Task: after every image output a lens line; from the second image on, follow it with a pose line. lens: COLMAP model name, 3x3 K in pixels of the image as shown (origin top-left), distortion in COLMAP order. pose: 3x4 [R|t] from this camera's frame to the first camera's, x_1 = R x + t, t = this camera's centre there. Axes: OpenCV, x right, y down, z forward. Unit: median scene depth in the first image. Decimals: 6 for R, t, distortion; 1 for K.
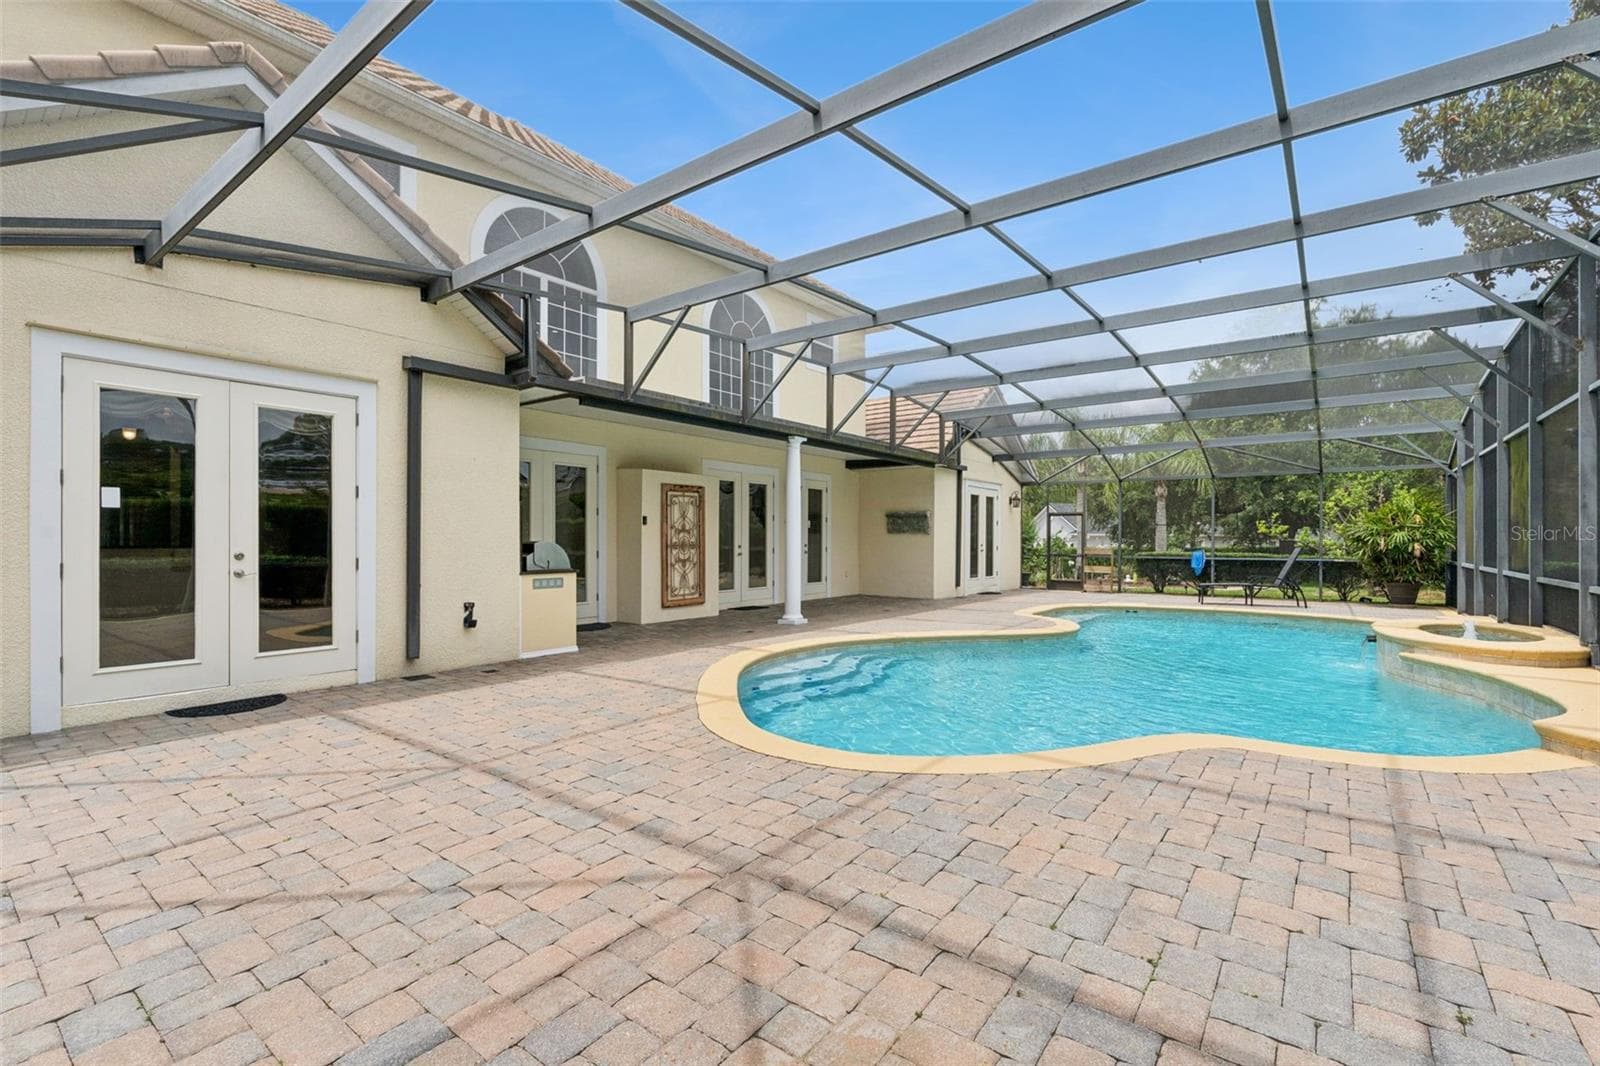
lens RADIAL K [[702.6, 0, 800.0], [0, 702.6, 533.0], [0, 0, 1]] dist [-0.000936, 0.000055]
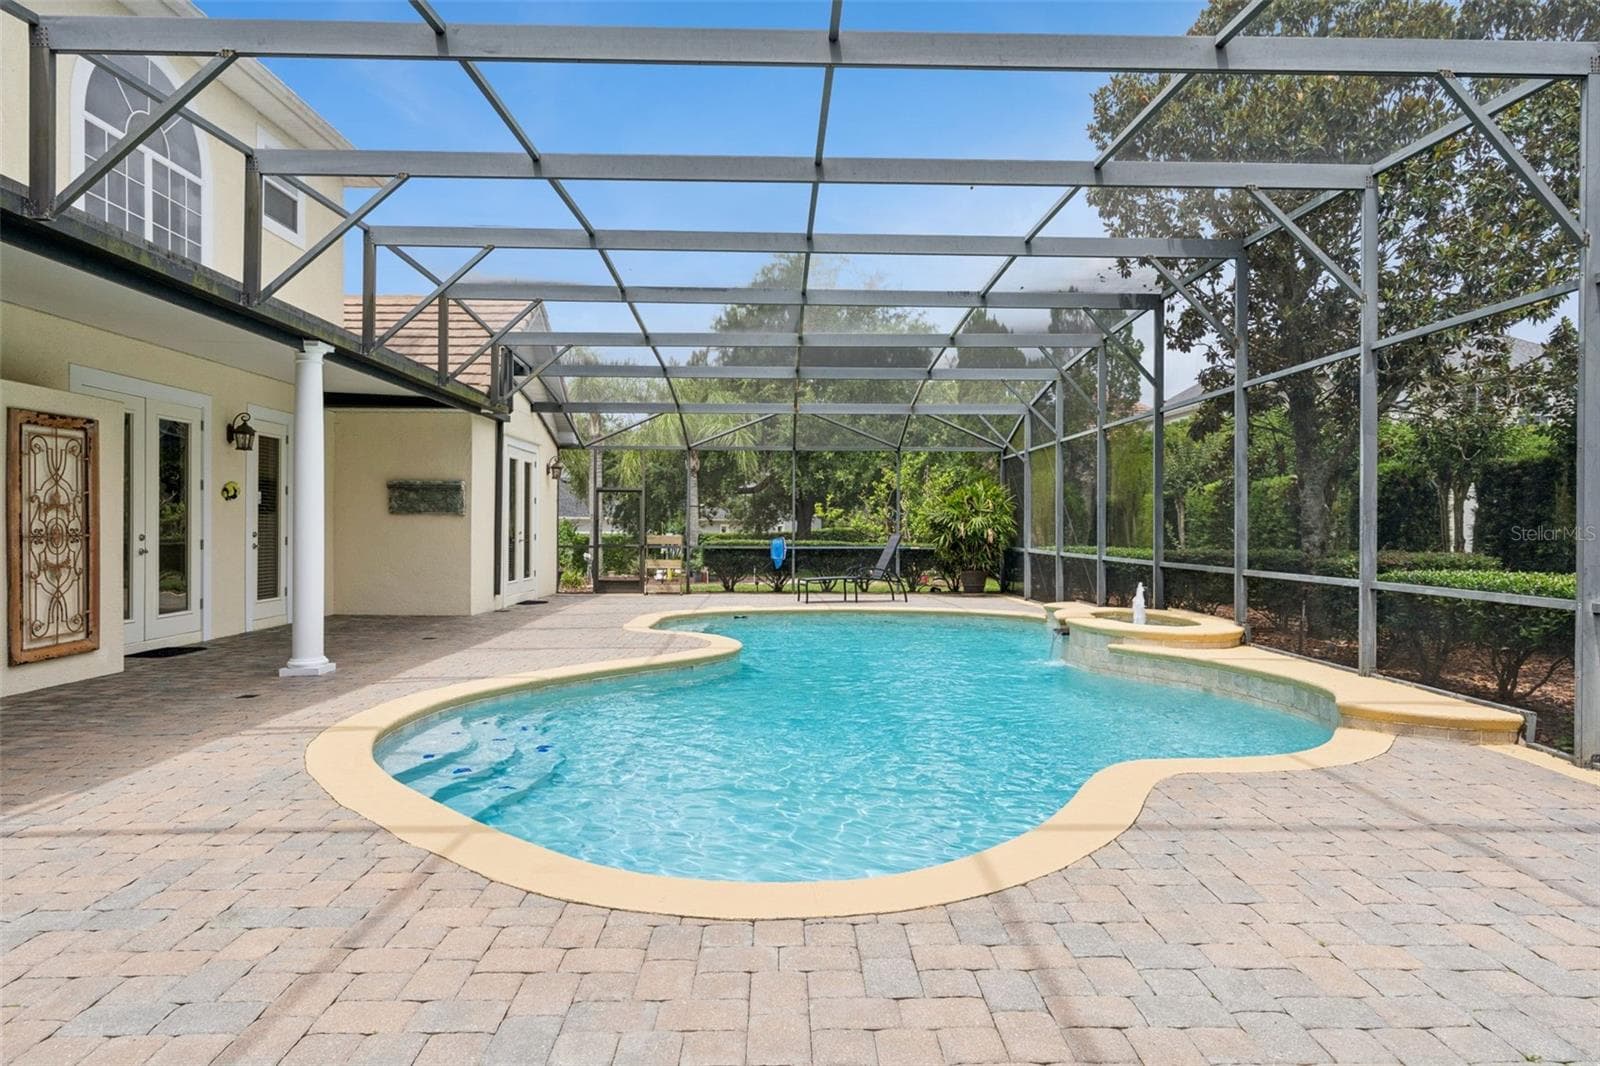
lens RADIAL K [[970.6, 0, 803.8], [0, 970.6, 520.9], [0, 0, 1]] dist [-0.001381, 0.001330]
pose [[0.783901, 0.003530, 0.620875, -0.152268], [-0.007226, 0.999968, 0.003437, 0.000757], [-0.620843, -0.007180, 0.783902, 0.120760]]
